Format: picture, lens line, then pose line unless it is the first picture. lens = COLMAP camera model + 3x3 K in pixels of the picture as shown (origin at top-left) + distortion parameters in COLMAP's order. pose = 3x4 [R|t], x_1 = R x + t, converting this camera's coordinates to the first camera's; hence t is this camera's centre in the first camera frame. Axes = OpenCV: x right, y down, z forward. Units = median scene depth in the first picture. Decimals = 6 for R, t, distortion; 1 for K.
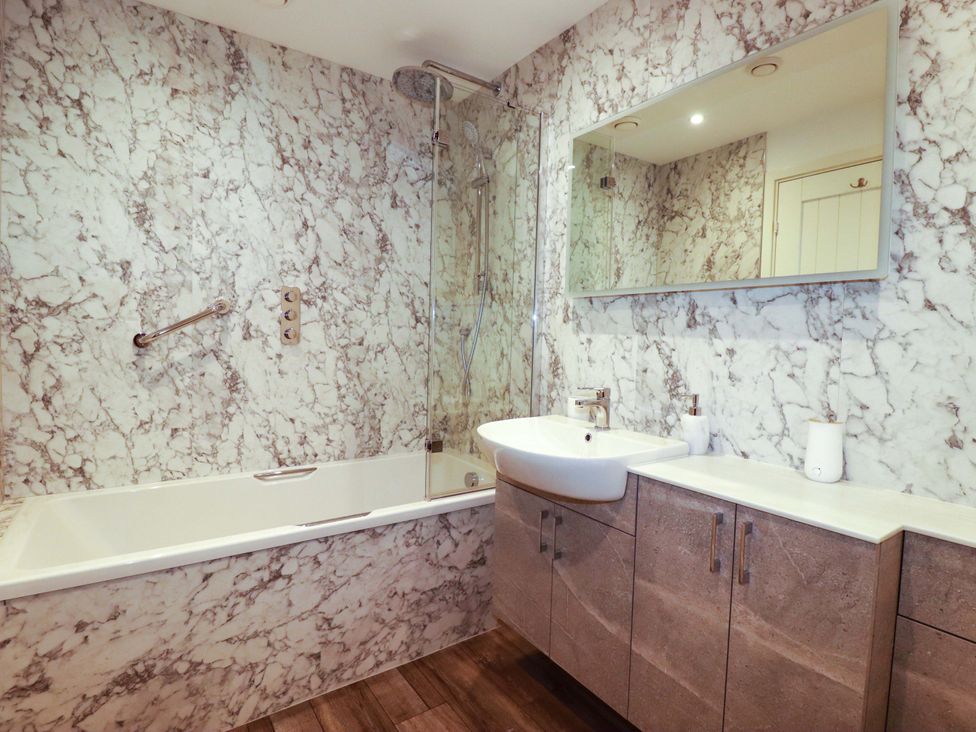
lens RADIAL K [[527.4, 0, 488.4], [0, 527.4, 359.5], [0, 0, 1]] dist [-0.003000, -0.001998]
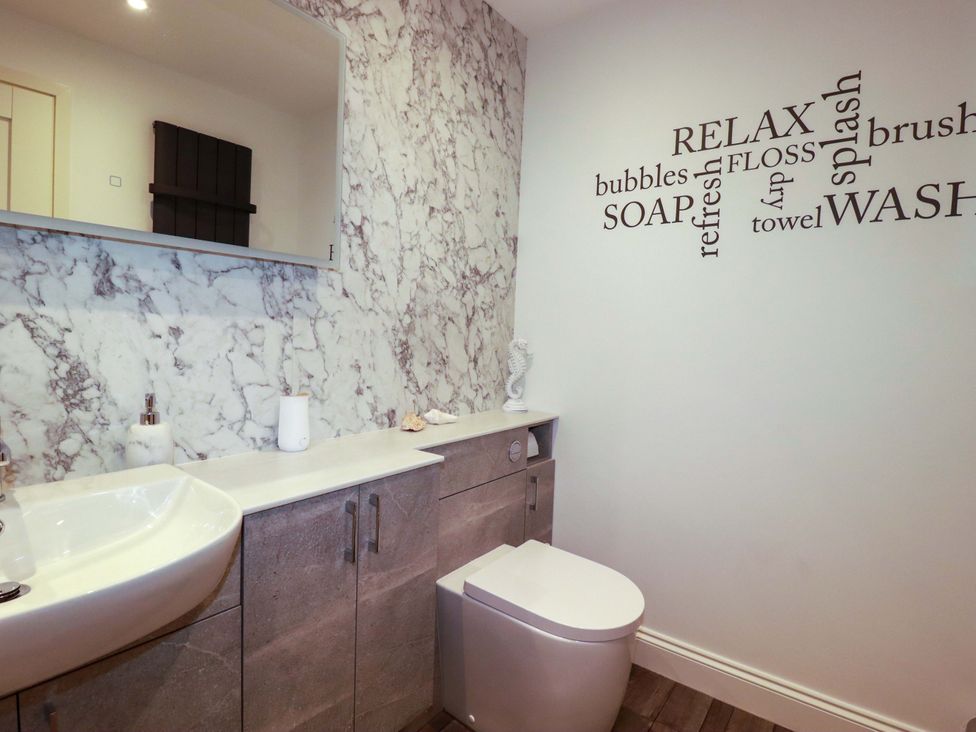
lens RADIAL K [[527.4, 0, 488.4], [0, 527.4, 359.5], [0, 0, 1]] dist [-0.003000, -0.001998]
pose [[-0.332412, -0.090213, 0.938810, -0.458666], [-0.002141, 0.995484, 0.094901, -0.052582], [-0.943132, 0.029536, -0.331104, 0.918979]]
